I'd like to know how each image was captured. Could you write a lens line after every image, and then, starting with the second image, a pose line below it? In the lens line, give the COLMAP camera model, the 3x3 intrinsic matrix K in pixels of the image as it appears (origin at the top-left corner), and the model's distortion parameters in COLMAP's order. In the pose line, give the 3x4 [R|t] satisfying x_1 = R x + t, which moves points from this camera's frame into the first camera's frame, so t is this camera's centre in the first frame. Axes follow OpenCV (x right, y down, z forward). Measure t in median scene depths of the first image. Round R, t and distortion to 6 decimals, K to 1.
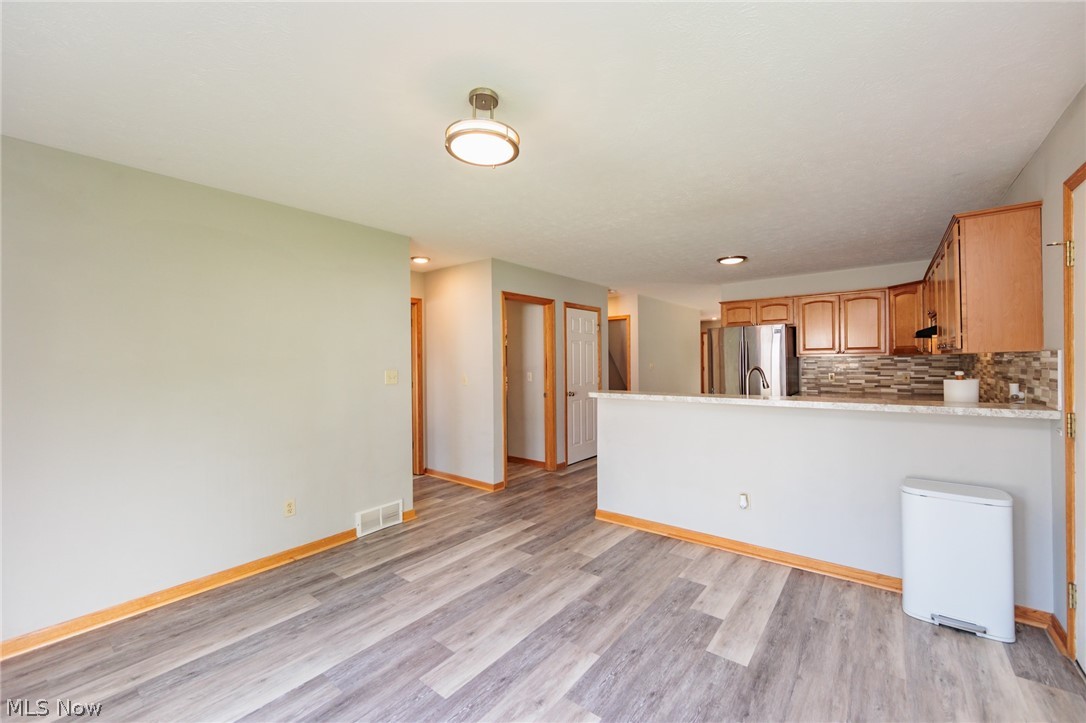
lens RADIAL K [[436.3, 0, 535.0], [0, 436.3, 358.7], [0, 0, 1]] dist [-0.001283, 0.000000]
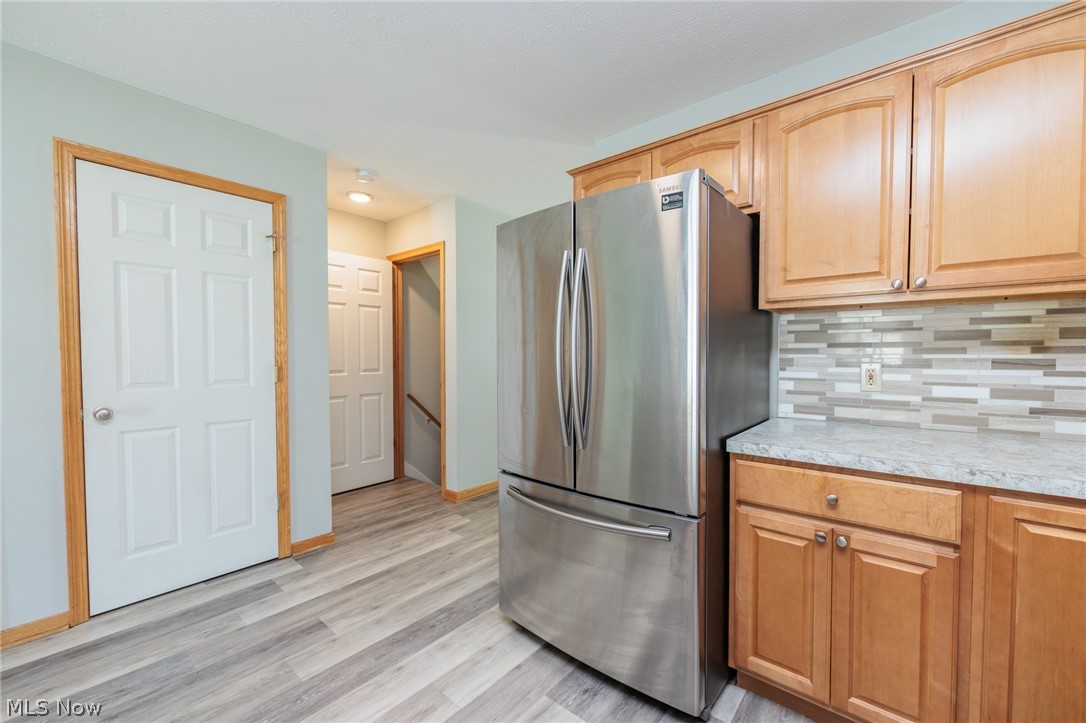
lens RADIAL K [[436.3, 0, 551.5], [0, 436.3, 367.6], [0, 0, 1]] dist [-0.001283, 0.000000]
pose [[0.999671, 0.012826, -0.022201, 0.457923], [-0.012125, 0.999432, 0.031429, 0.028800], [0.022591, -0.031150, 0.999259, 0.682564]]
